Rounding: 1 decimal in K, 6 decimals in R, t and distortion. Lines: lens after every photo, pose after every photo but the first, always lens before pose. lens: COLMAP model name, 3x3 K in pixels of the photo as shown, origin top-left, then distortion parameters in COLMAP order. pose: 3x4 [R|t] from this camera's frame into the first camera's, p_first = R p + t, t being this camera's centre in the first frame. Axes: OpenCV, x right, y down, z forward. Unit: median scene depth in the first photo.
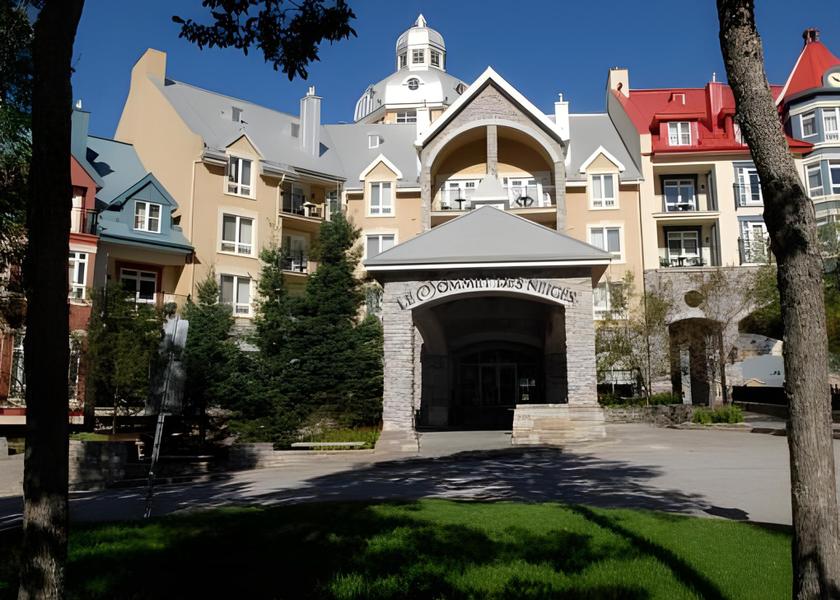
lens RADIAL K [[646.5, 0, 420.0], [0, 646.5, 300.0], [0, 0, 1]] dist [-0.029656, -0.004579]
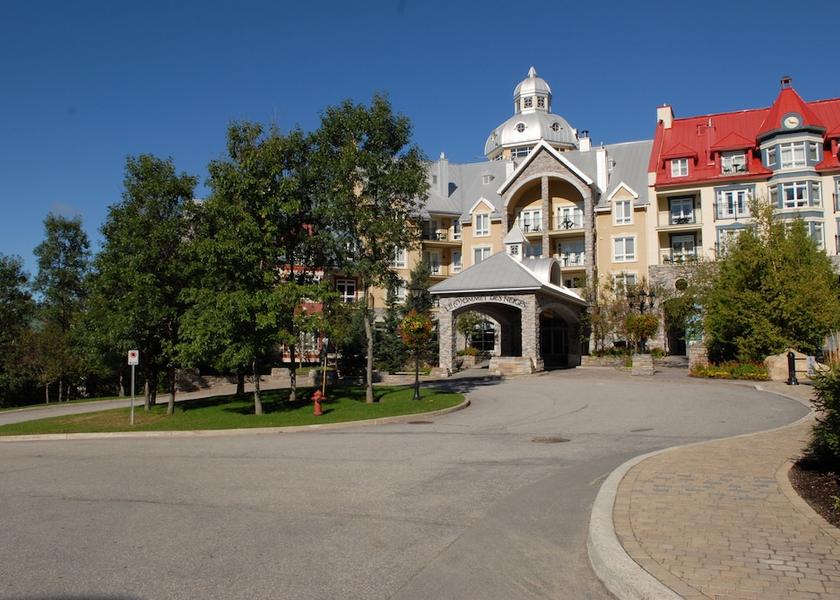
lens RADIAL K [[646.5, 0, 420.0], [0, 646.5, 300.0], [0, 0, 1]] dist [-0.029656, -0.004579]
pose [[0.931656, -0.018456, -0.362872, 0.386518], [0.054253, 0.994579, 0.088707, -0.126266], [0.359267, -0.102331, 0.927607, -0.581685]]
